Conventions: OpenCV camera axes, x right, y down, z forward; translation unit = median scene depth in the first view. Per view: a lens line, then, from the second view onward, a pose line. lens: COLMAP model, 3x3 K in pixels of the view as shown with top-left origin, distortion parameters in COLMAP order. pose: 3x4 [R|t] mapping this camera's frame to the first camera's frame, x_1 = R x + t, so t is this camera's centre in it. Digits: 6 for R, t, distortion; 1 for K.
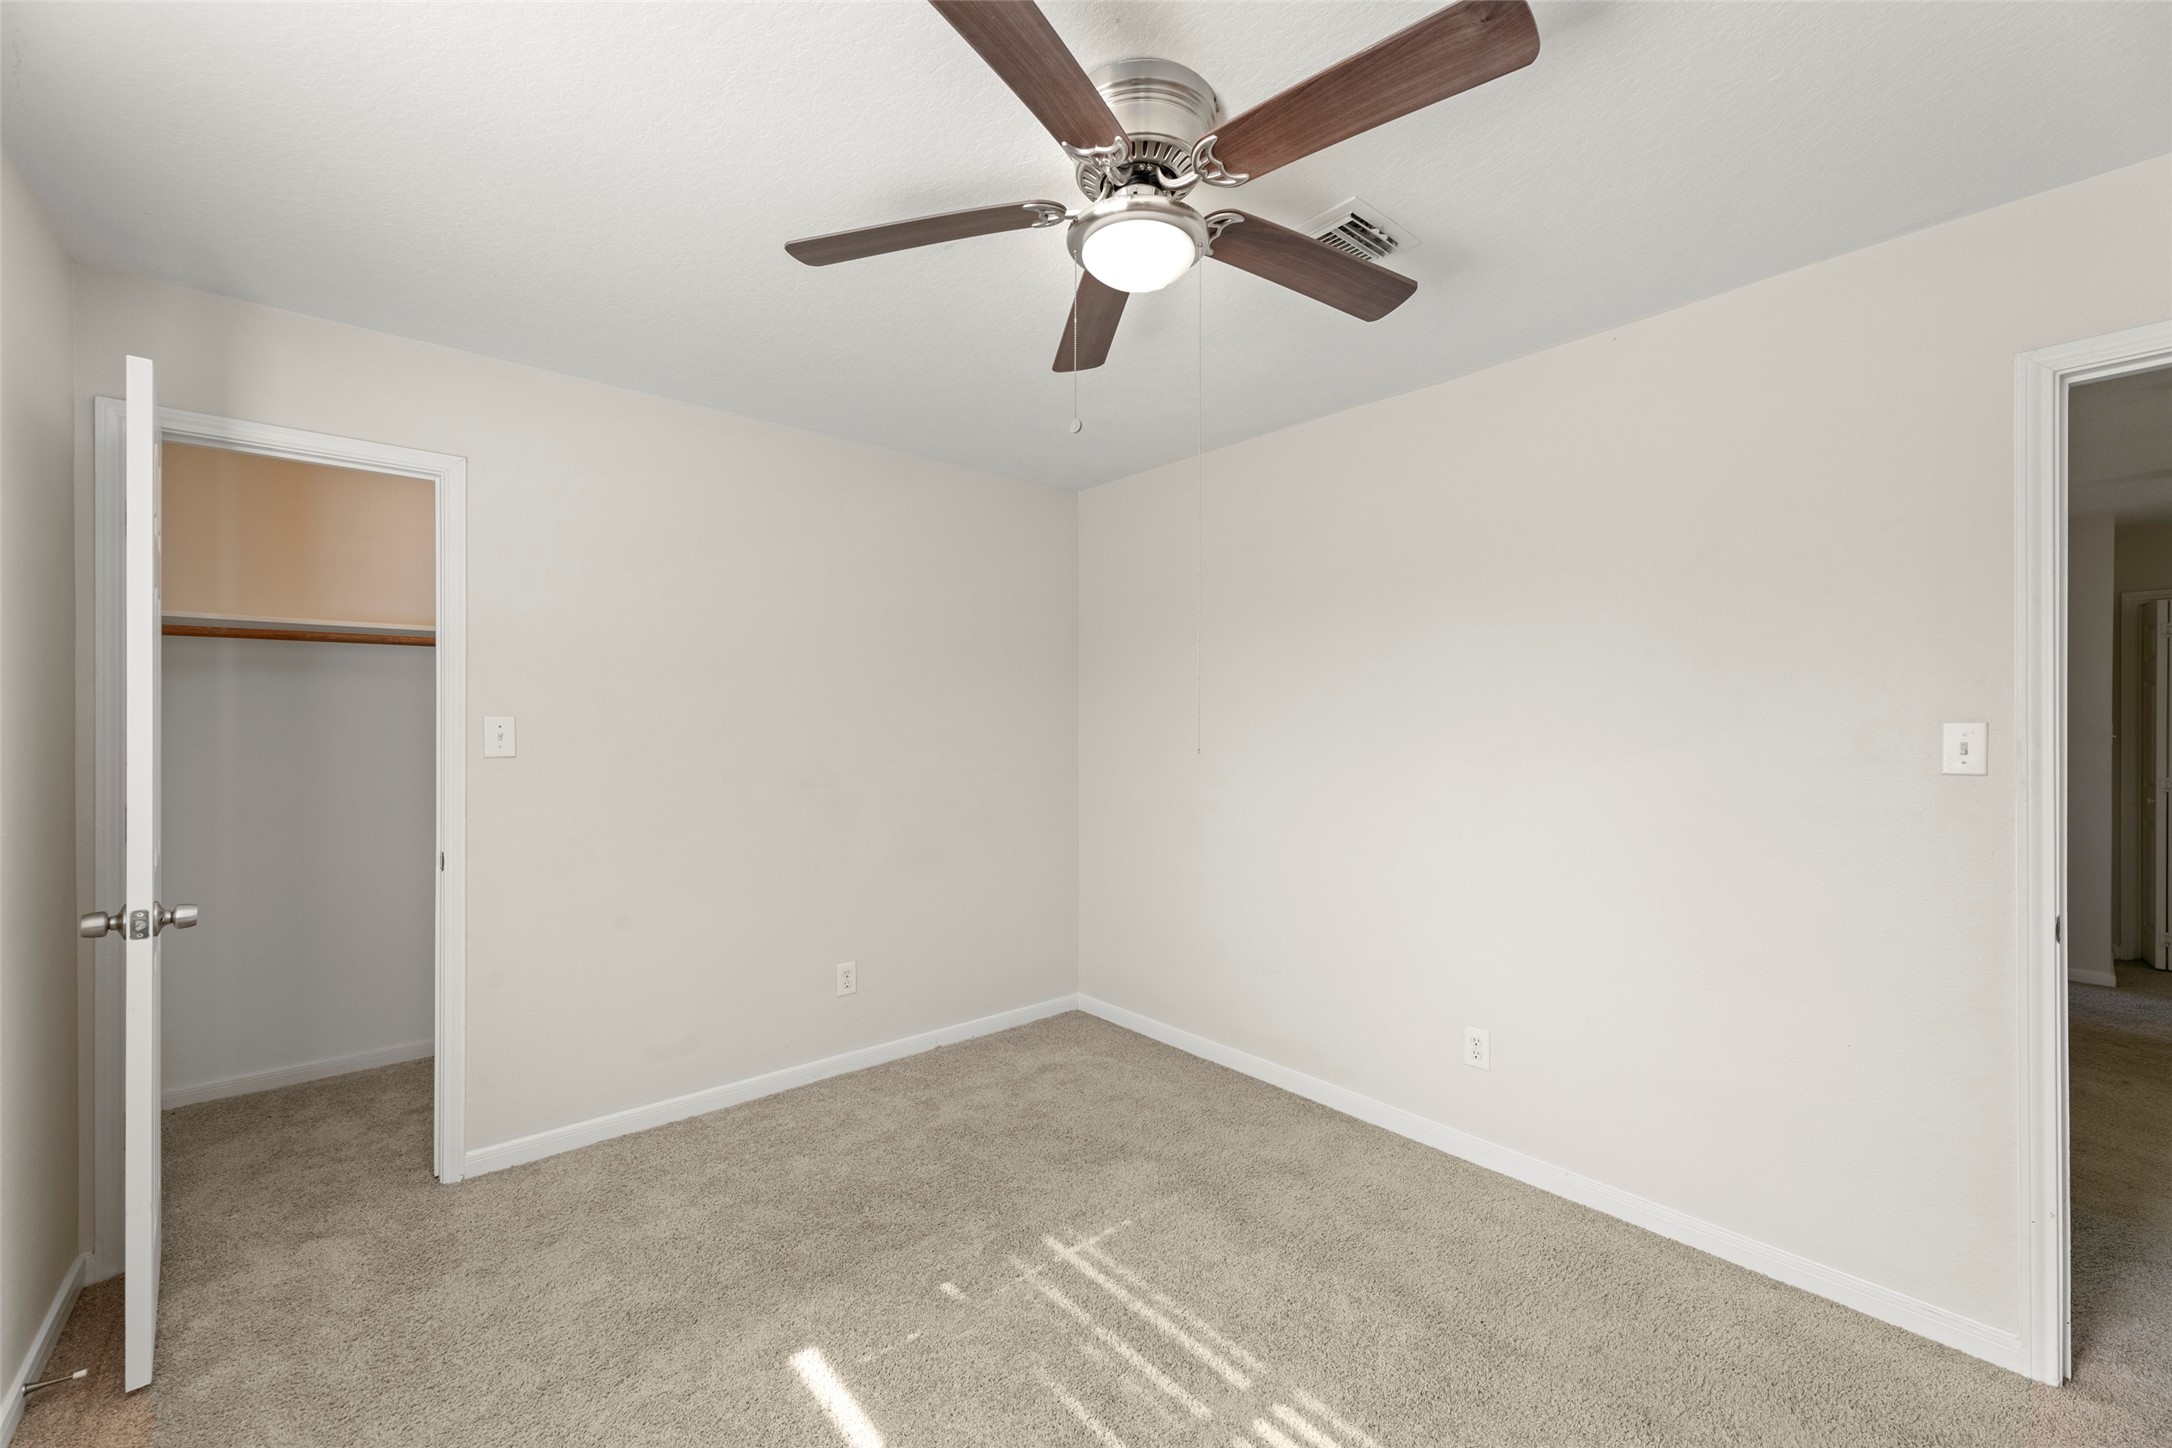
lens RADIAL K [[879.2, 0, 1075.9], [0, 879.2, 718.8], [0, 0, 1]] dist [-0.002335, 0.000471]
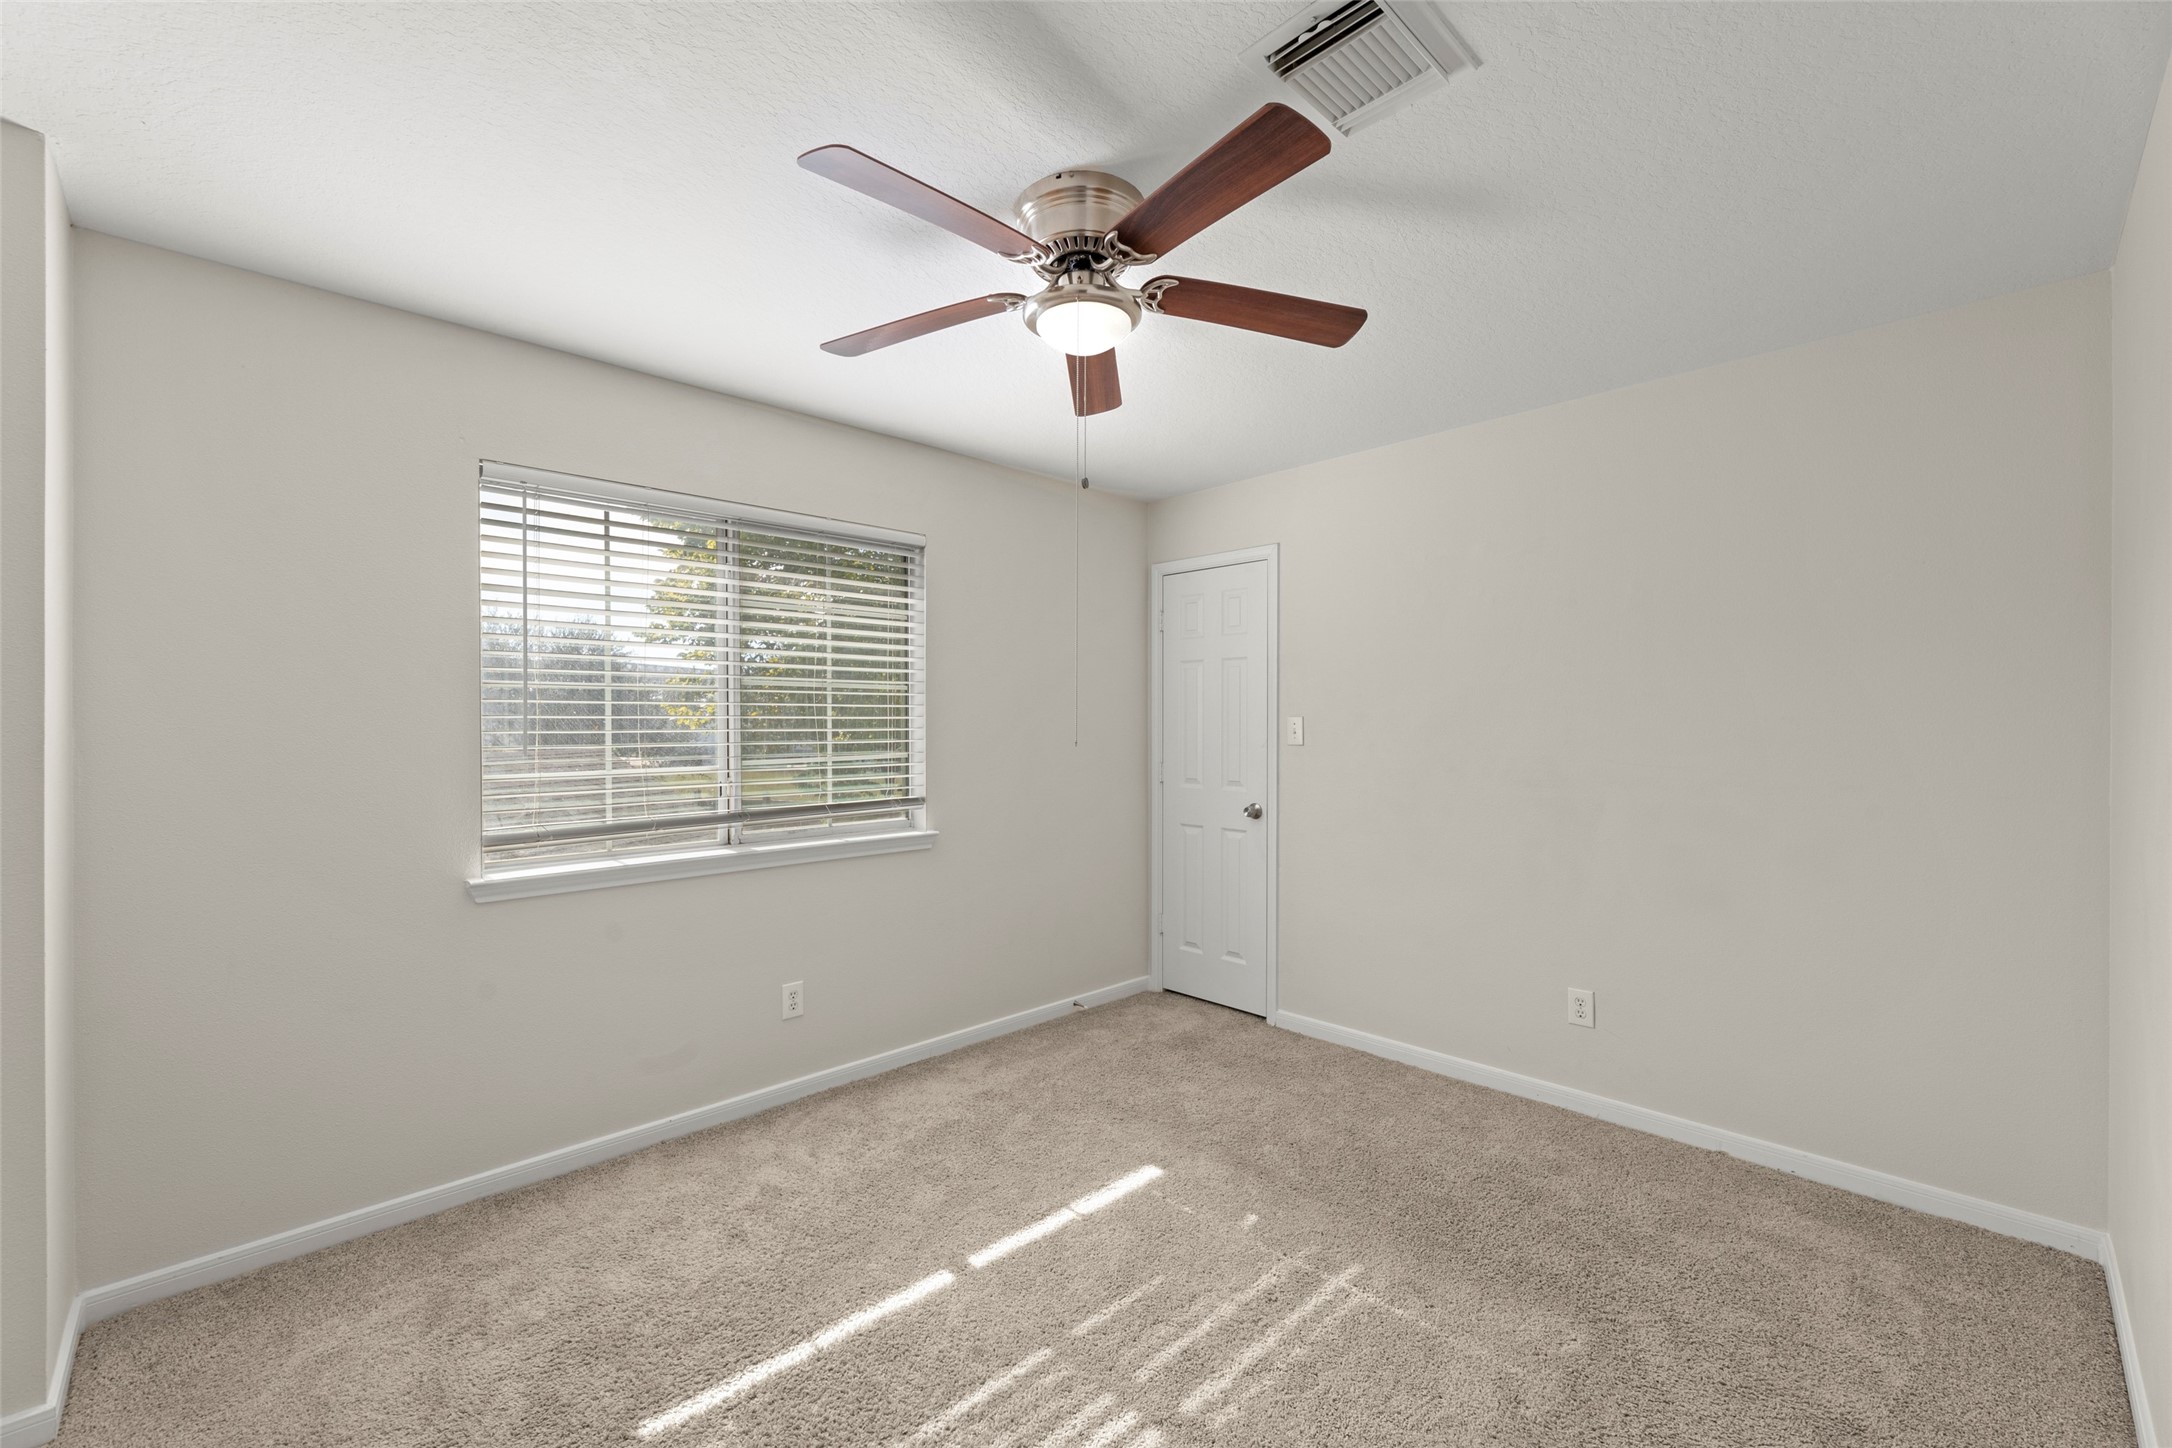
lens RADIAL K [[879.2, 0, 1075.0], [0, 879.2, 729.6], [0, 0, 1]] dist [-0.002335, 0.000471]
pose [[0.059017, 0.003169, -0.998252, 0.754305], [0.003876, 0.999987, 0.003404, 0.011693], [0.998249, -0.004070, 0.059004, 0.553985]]
